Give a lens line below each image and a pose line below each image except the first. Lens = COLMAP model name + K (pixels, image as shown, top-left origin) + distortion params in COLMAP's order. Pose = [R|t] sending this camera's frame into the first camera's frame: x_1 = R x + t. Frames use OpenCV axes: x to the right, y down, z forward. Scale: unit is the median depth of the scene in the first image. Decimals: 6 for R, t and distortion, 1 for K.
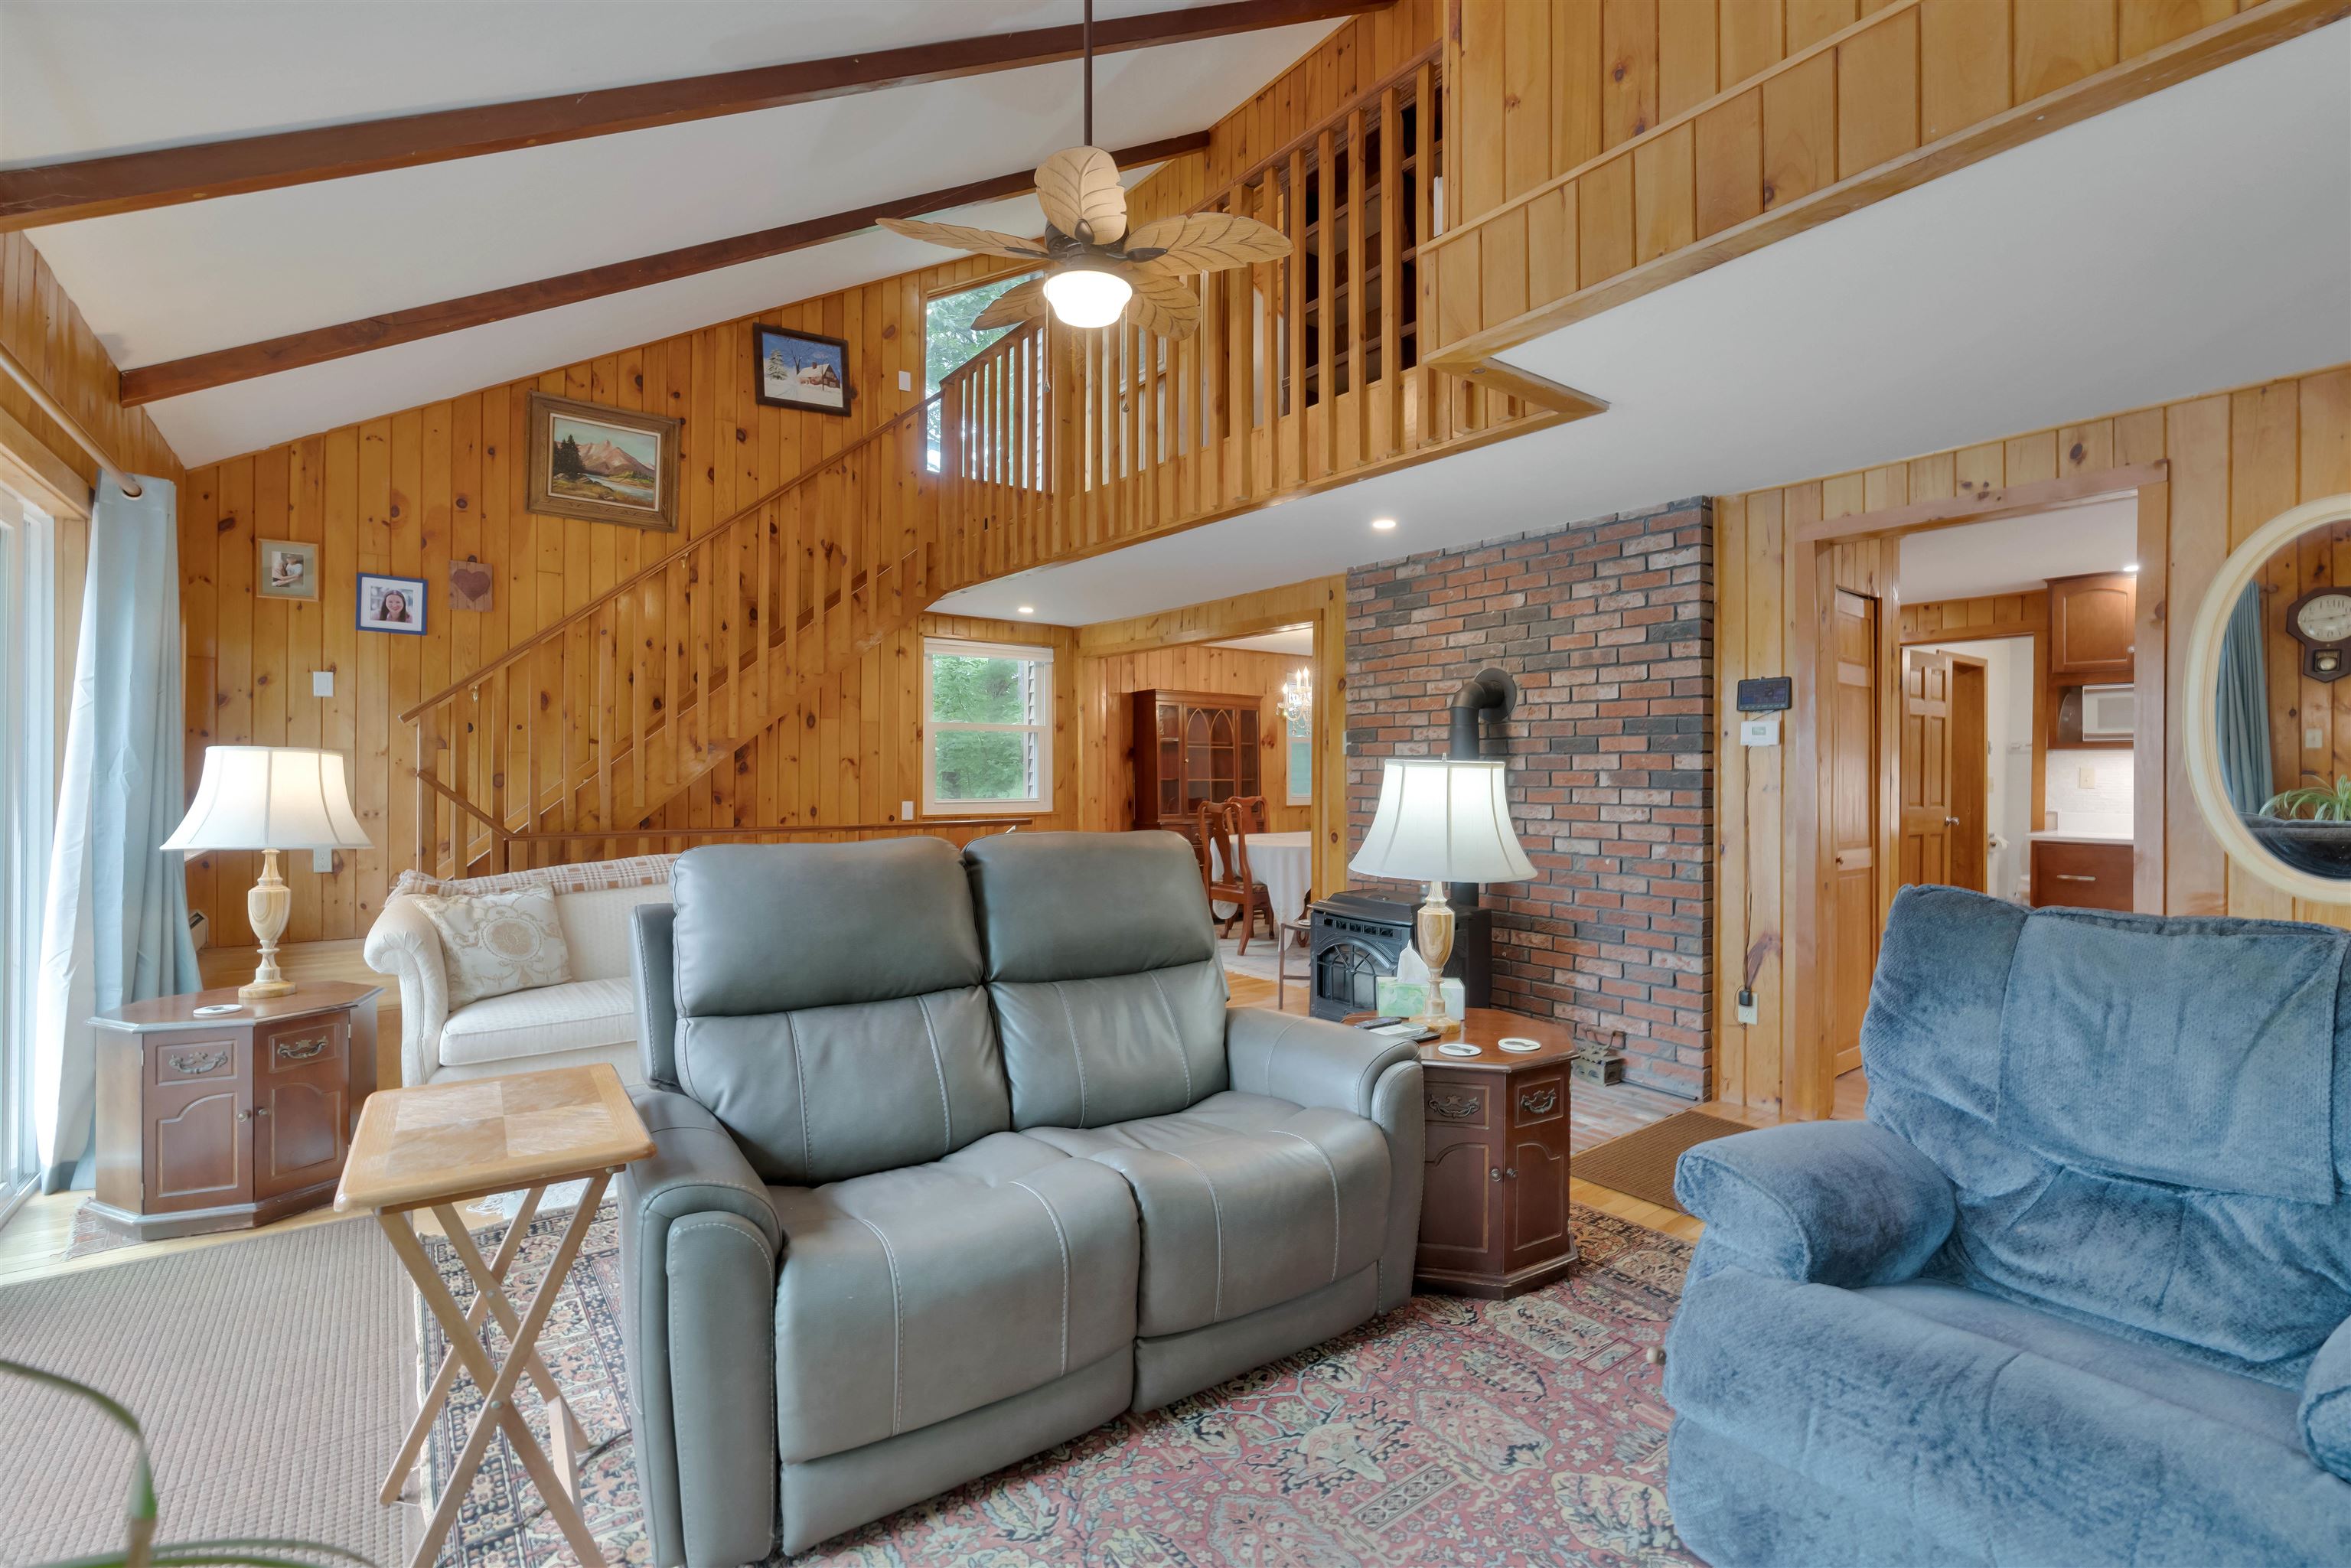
lens RADIAL K [[1059.9, 0, 1192.6], [0, 1059.9, 774.6], [0, 0, 1]] dist [-0.015314, 0.005952]
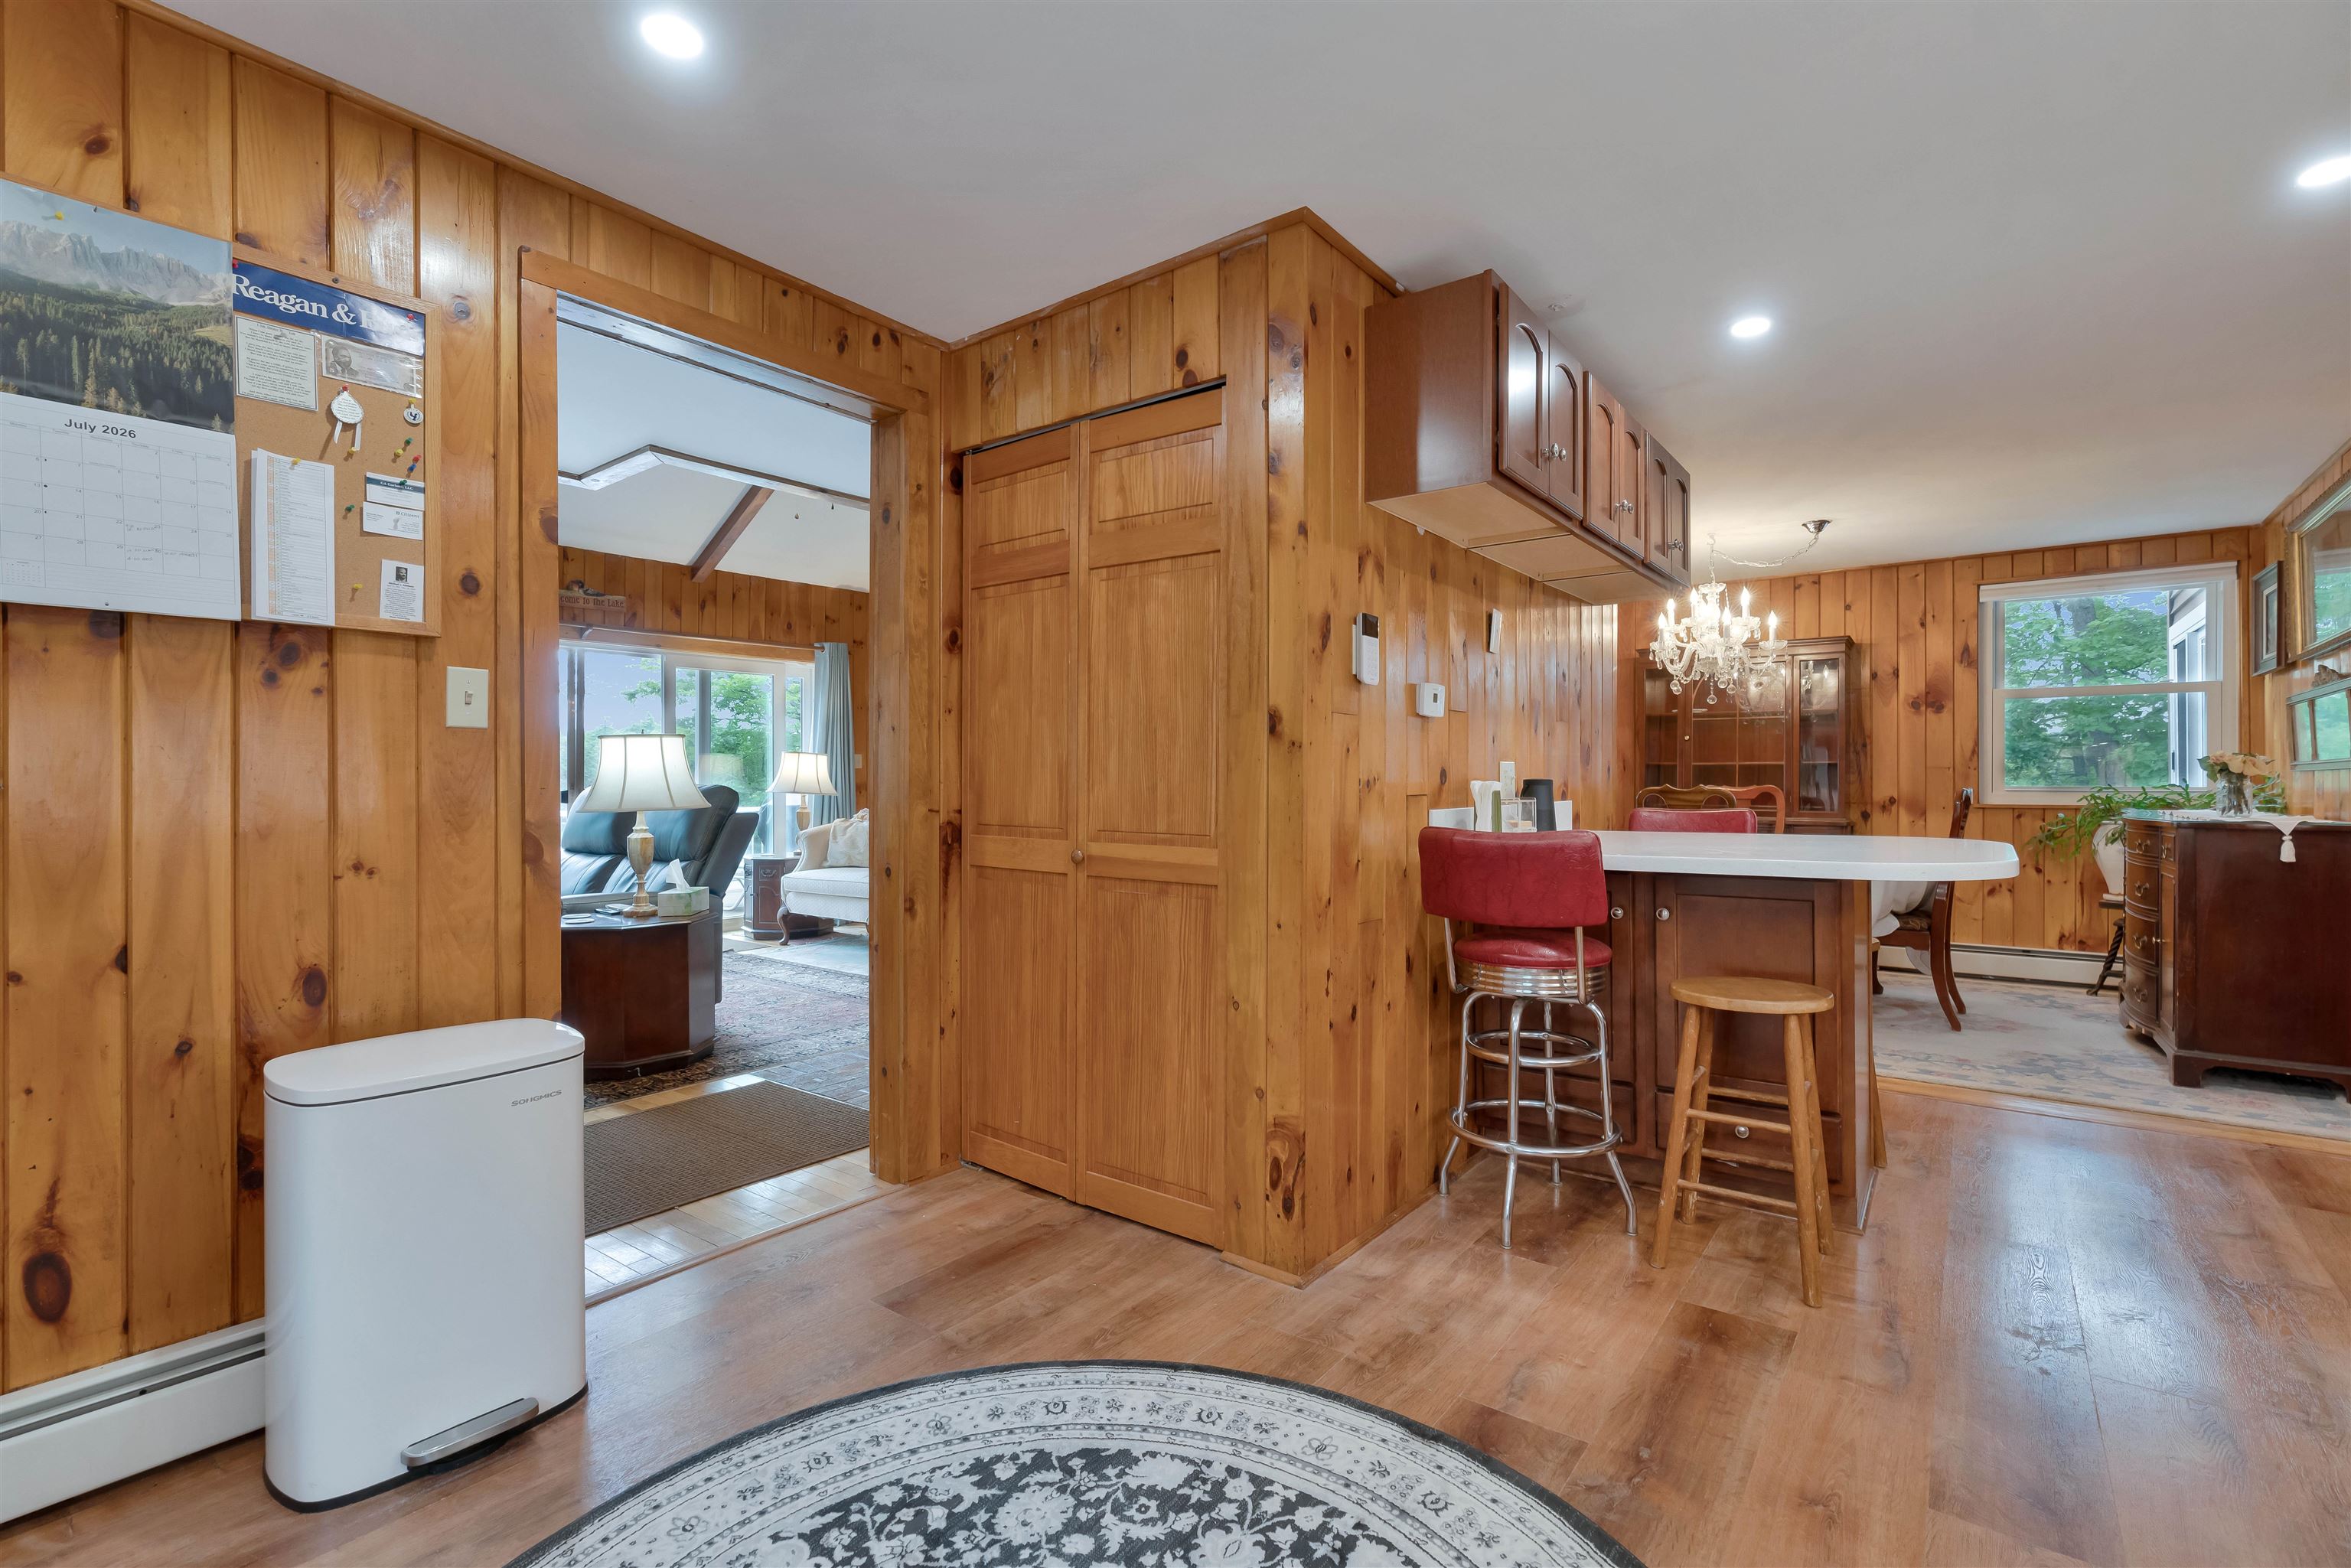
lens RADIAL K [[1059.9, 0, 1195.2], [0, 1059.9, 775.7], [0, 0, 1]] dist [-0.015314, 0.005952]
pose [[0.262844, -0.008117, -0.964804, 1.175423], [0.000781, 0.999966, -0.008200, 0.036961], [0.964838, 0.001402, 0.262841, 0.855370]]
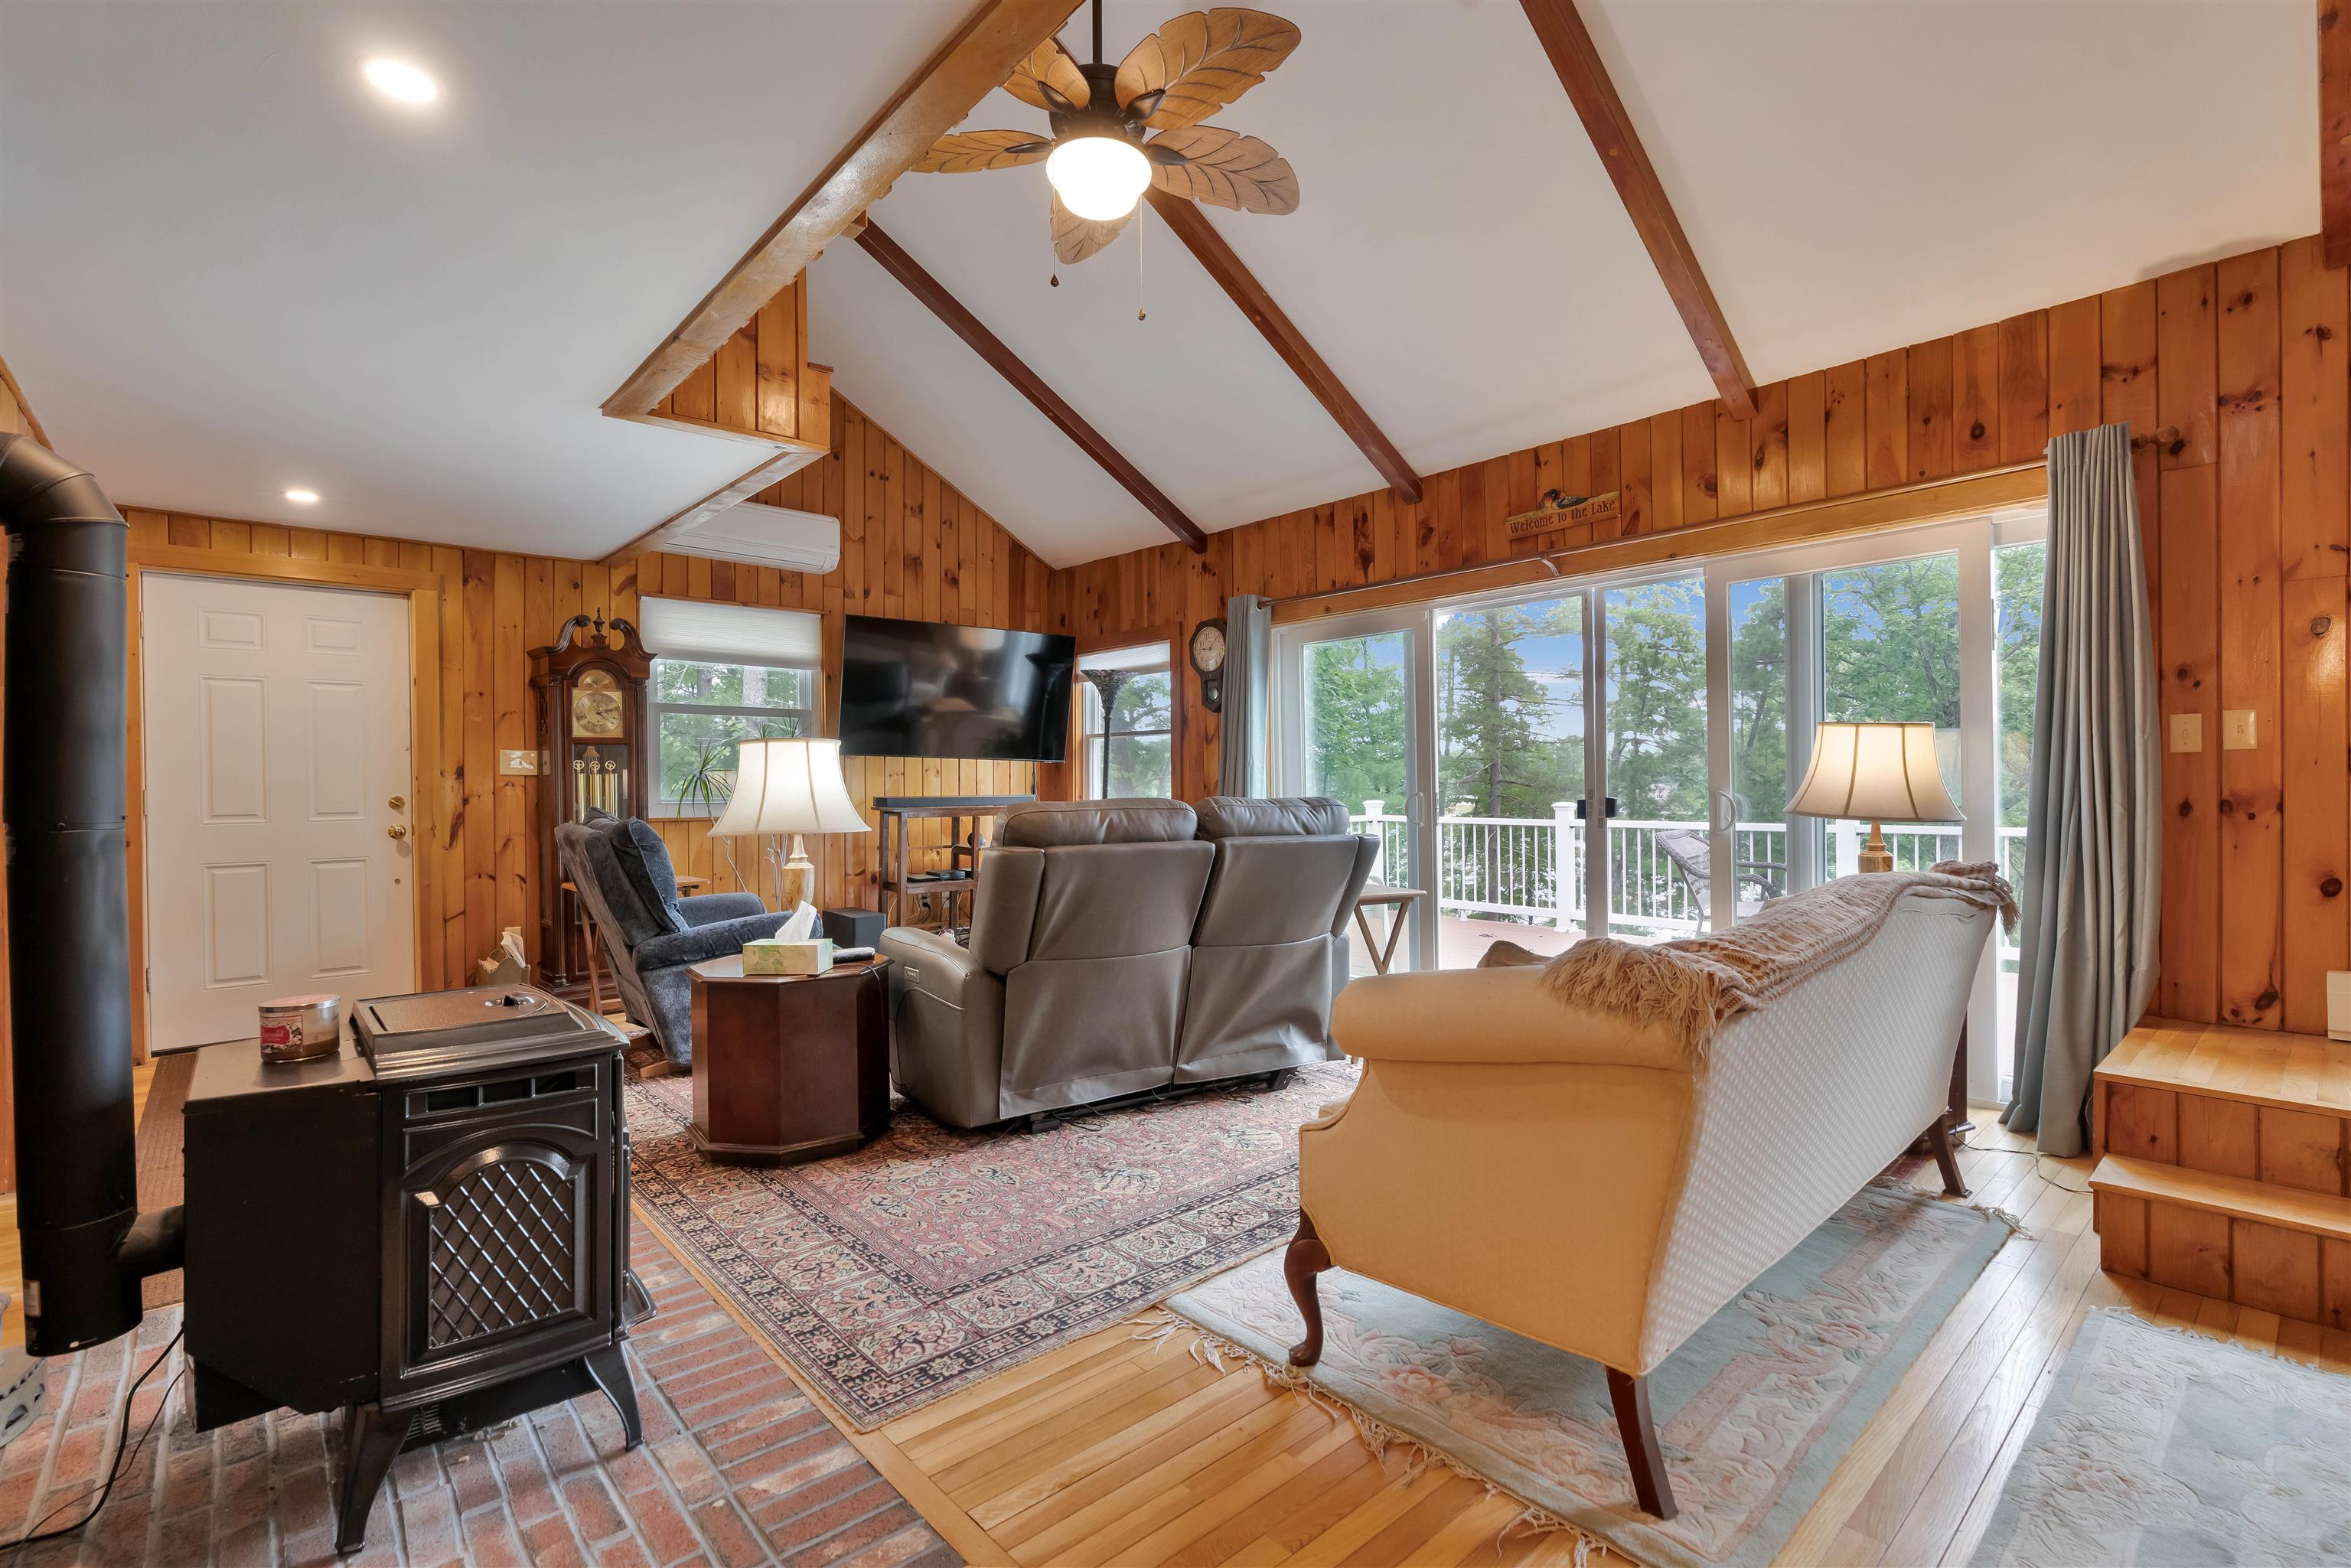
lens RADIAL K [[1059.9, 0, 1176.2], [0, 1059.9, 786.4], [0, 0, 1]] dist [-0.015314, 0.005952]
pose [[-0.997839, 0.007594, -0.065269, -0.077931], [0.007204, 0.999955, 0.006207, 0.021769], [0.065313, 0.005723, -0.997848, 1.397331]]
